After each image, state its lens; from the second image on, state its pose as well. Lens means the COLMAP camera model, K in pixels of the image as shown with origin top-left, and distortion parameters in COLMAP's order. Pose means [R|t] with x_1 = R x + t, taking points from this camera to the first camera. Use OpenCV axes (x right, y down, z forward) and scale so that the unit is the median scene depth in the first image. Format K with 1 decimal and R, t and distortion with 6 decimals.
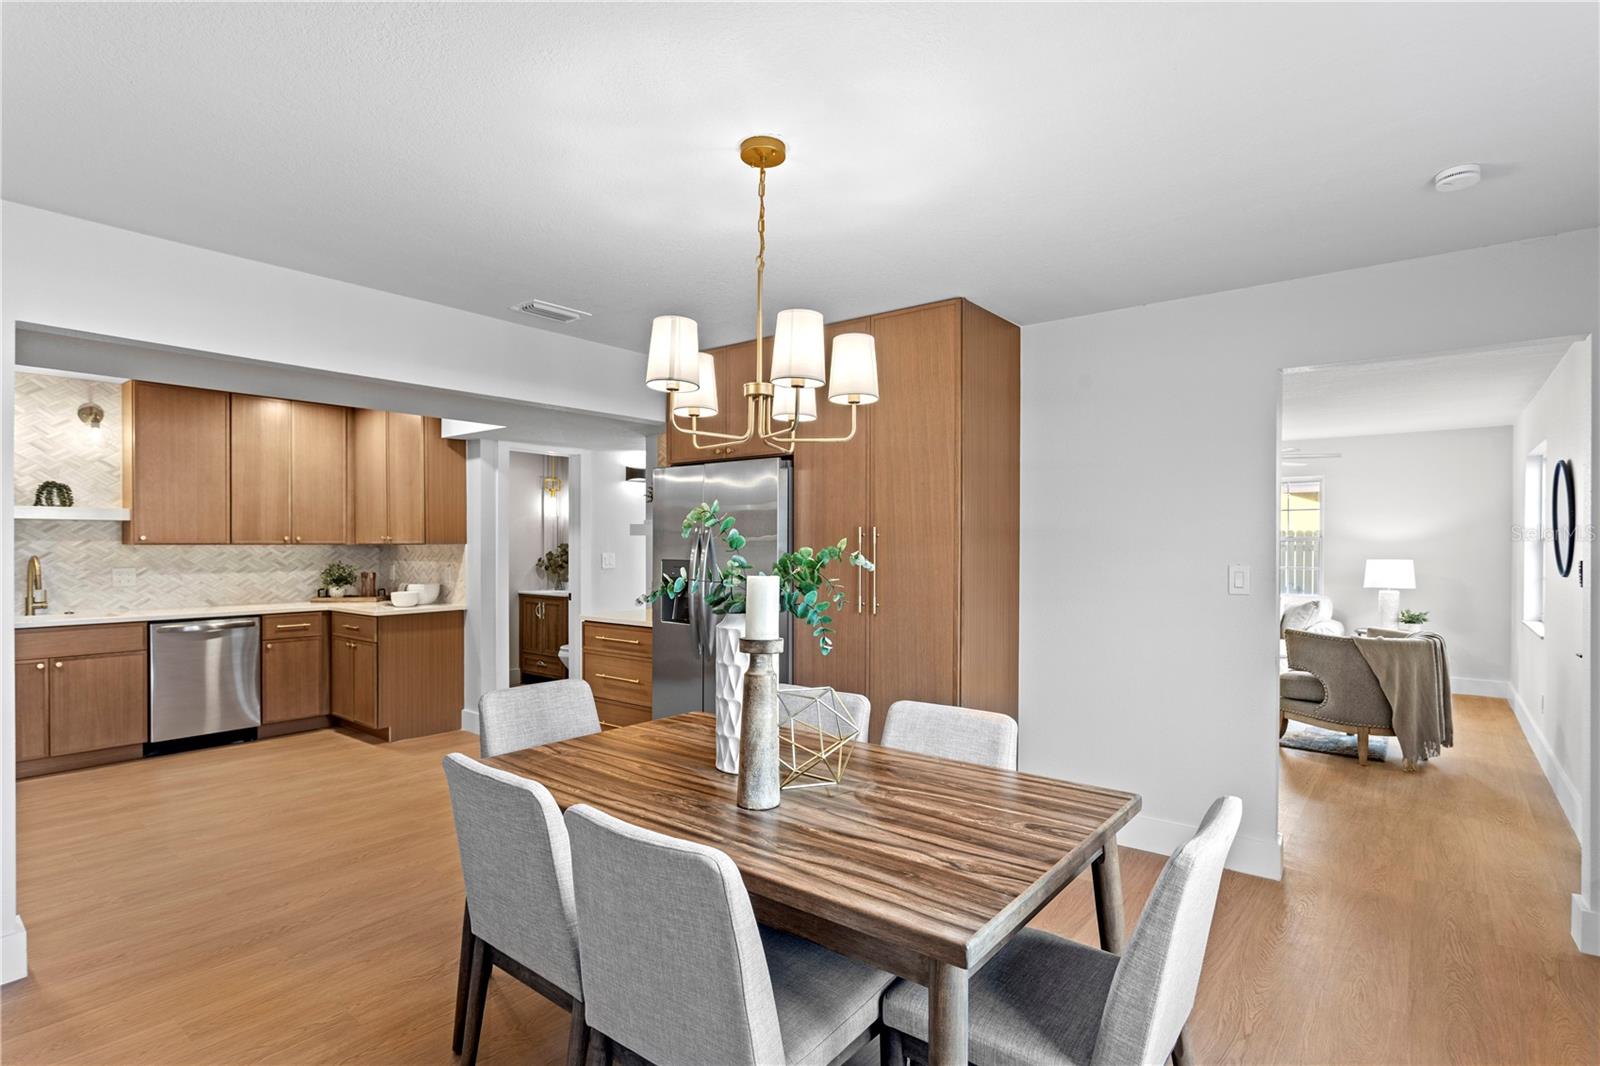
lens RADIAL K [[796.0, 0, 799.7], [0, 796.0, 547.5], [0, 0, 1]] dist [-0.003012, -0.000033]
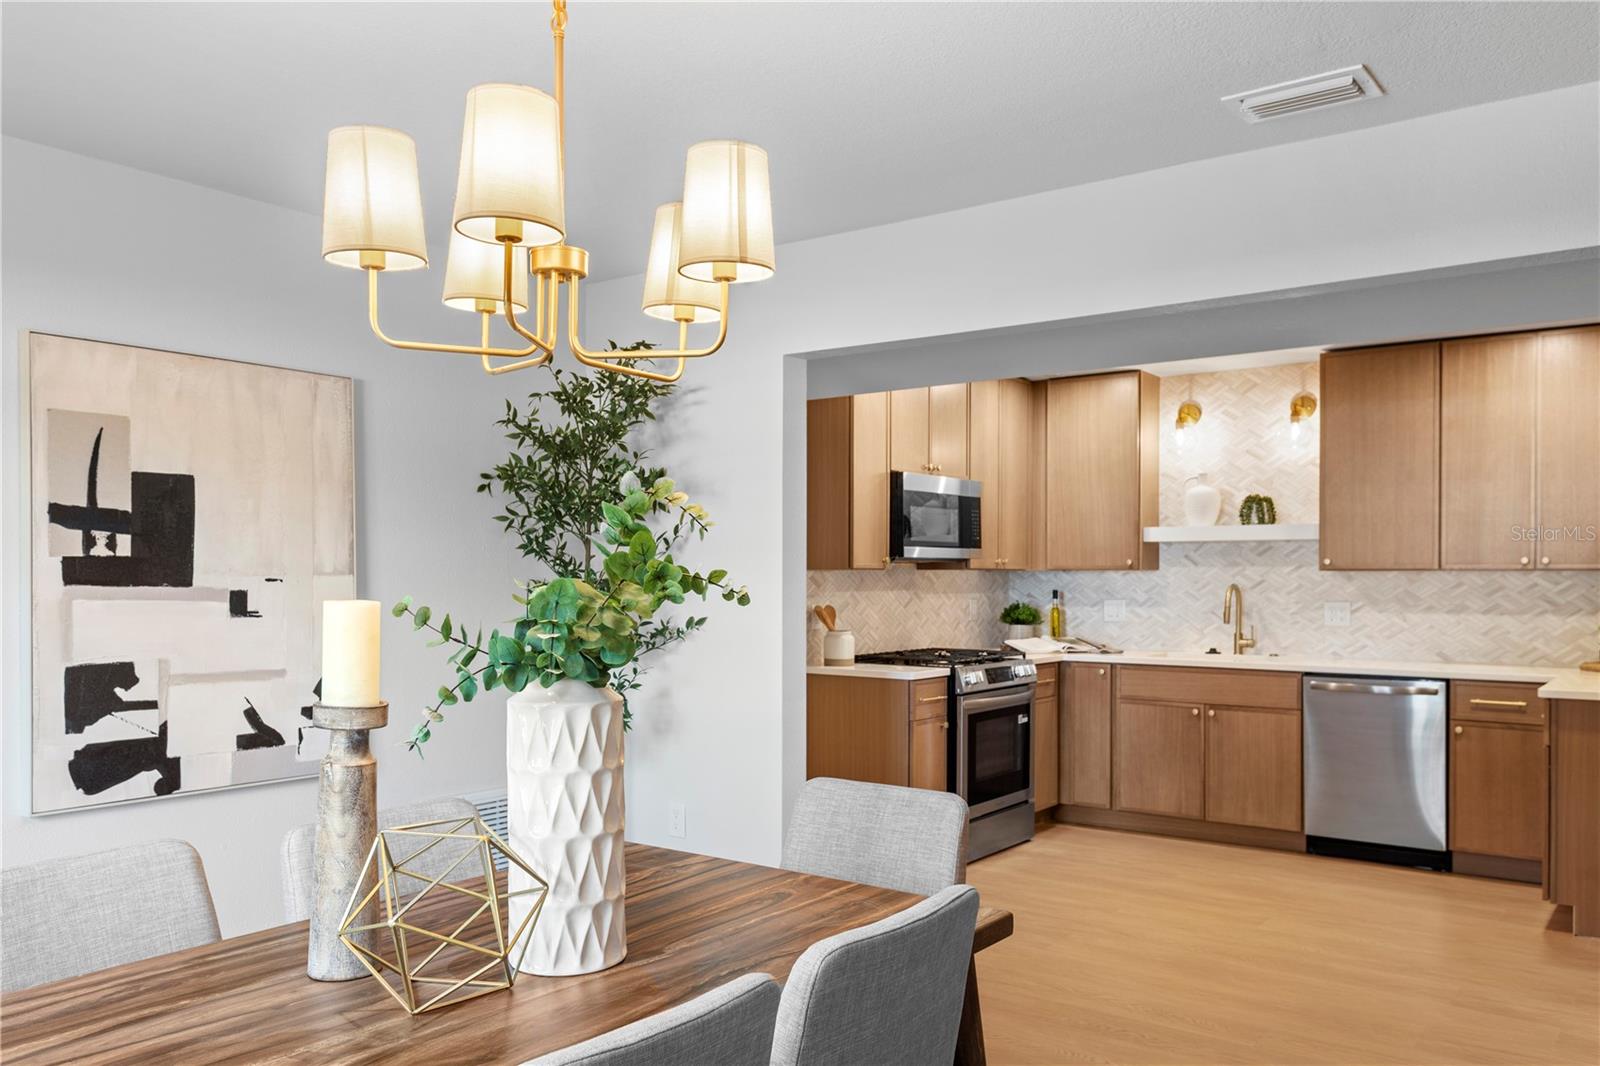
lens RADIAL K [[1230.1, 0, 797.5], [0, 1230.1, 580.8], [0, 0, 1]] dist [0.009967, -0.004542]
pose [[0.032953, 0.003654, -0.999450, 0.310717], [-0.007276, 0.999968, 0.003416, 0.005459], [0.999430, 0.007160, 0.032978, 0.450564]]
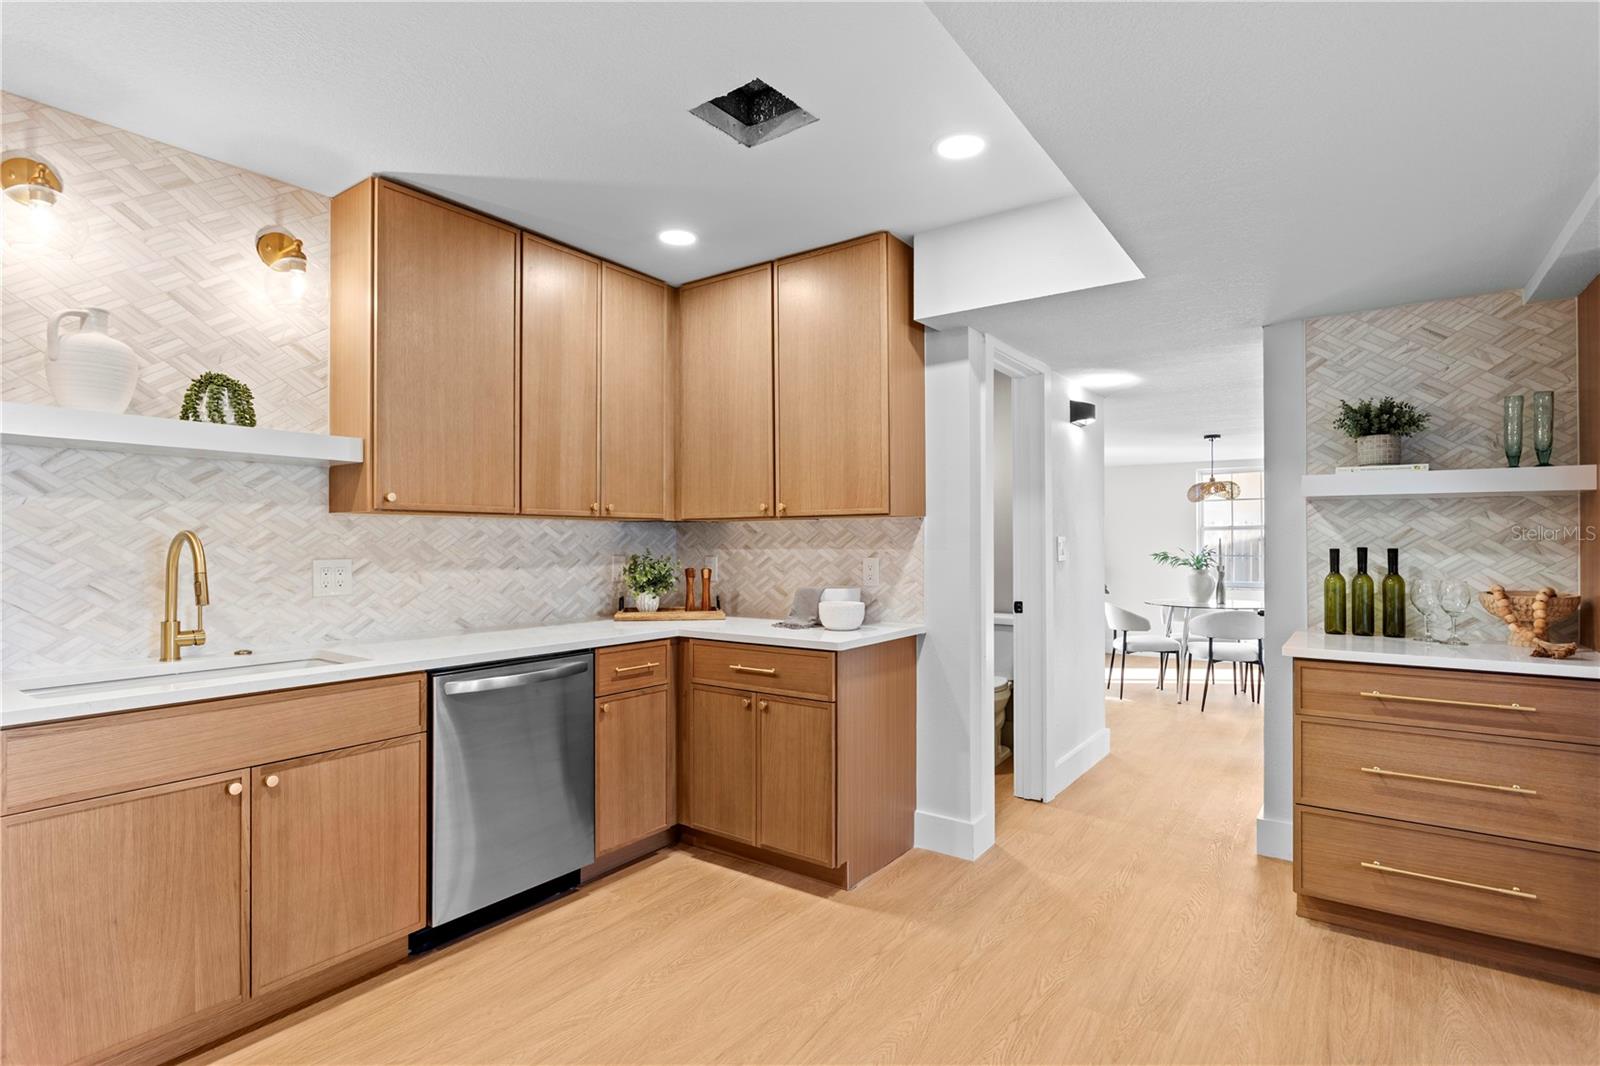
lens RADIAL K [[789.4, 0, 799.5], [0, 789.4, 539.3], [0, 0, 1]] dist [-0.017777, 0.007570]
pose [[0.998780, -0.001903, 0.049340, -0.582835], [0.002438, 0.999939, -0.010796, 0.019357], [-0.049316, 0.010903, 0.998724, 0.488870]]
